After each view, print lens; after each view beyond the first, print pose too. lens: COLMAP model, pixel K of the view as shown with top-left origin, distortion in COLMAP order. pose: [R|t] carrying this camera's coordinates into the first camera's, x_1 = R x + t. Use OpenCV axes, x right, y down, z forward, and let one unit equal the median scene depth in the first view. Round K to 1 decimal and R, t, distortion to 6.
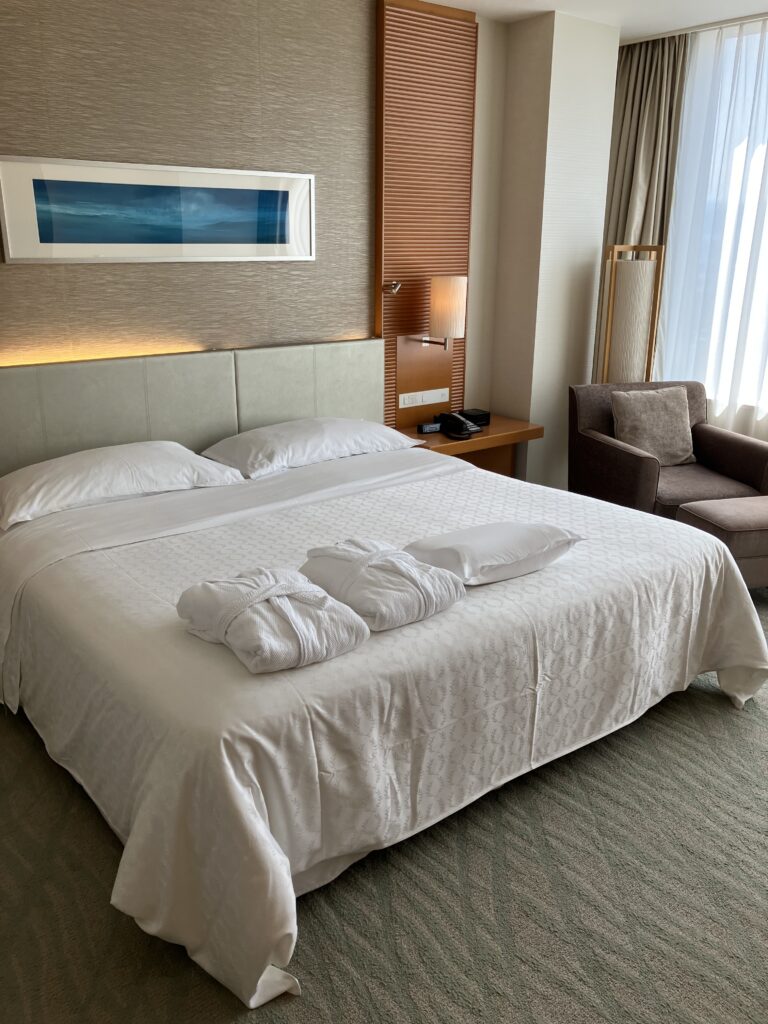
lens RADIAL K [[834.9, 0, 391.2], [0, 834.9, 509.2], [0, 0, 1]] dist [0.014378, -0.002761]
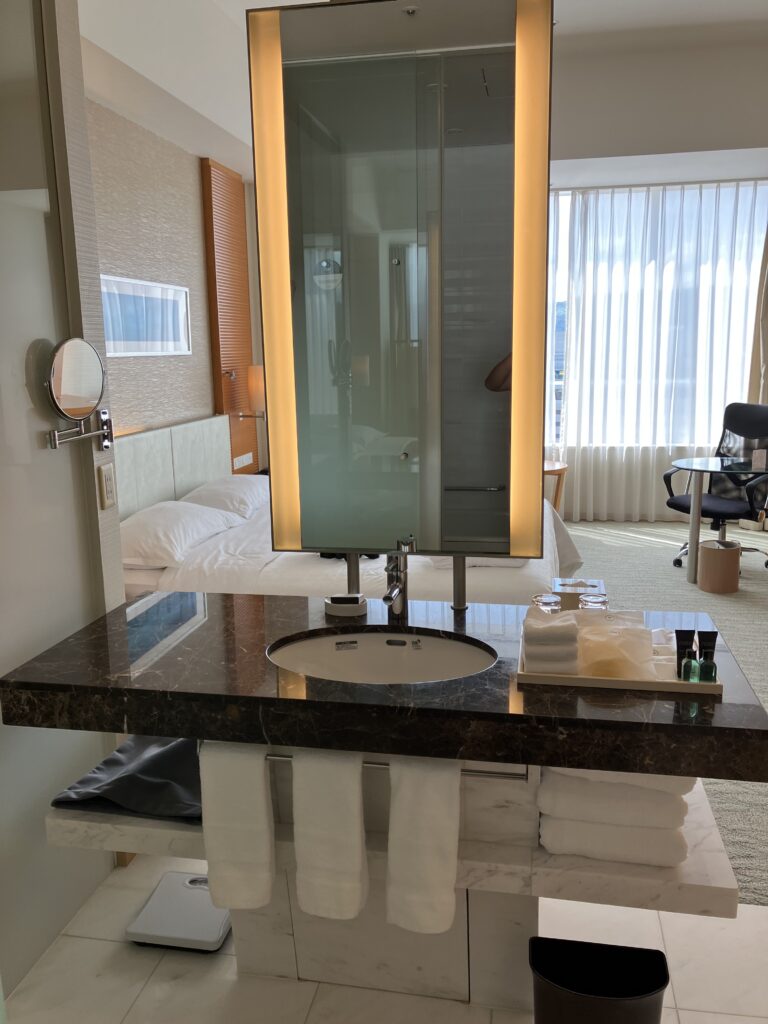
lens RADIAL K [[834.9, 0, 381.4], [0, 834.9, 516.0], [0, 0, 1]] dist [0.014378, -0.002761]
pose [[0.748261, -0.149523, 0.646335, -0.654991], [0.222892, 0.974296, -0.032648, 0.035787], [-0.624840, 0.168492, 0.762355, -0.073366]]
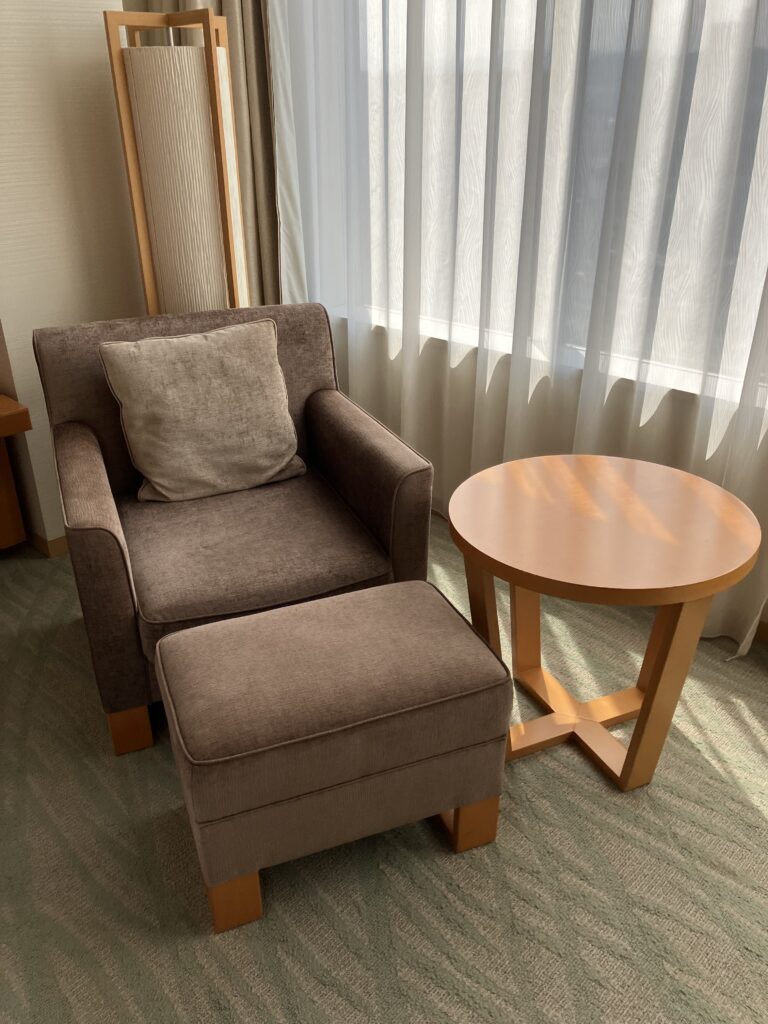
lens RADIAL K [[834.9, 0, 381.4], [0, 834.9, 511.3], [0, 0, 1]] dist [0.014378, -0.002761]
pose [[0.988729, -0.080681, 0.126117, 0.351364], [0.063291, 0.988646, 0.136288, -0.101285], [-0.135681, -0.126769, 0.982609, 0.506953]]
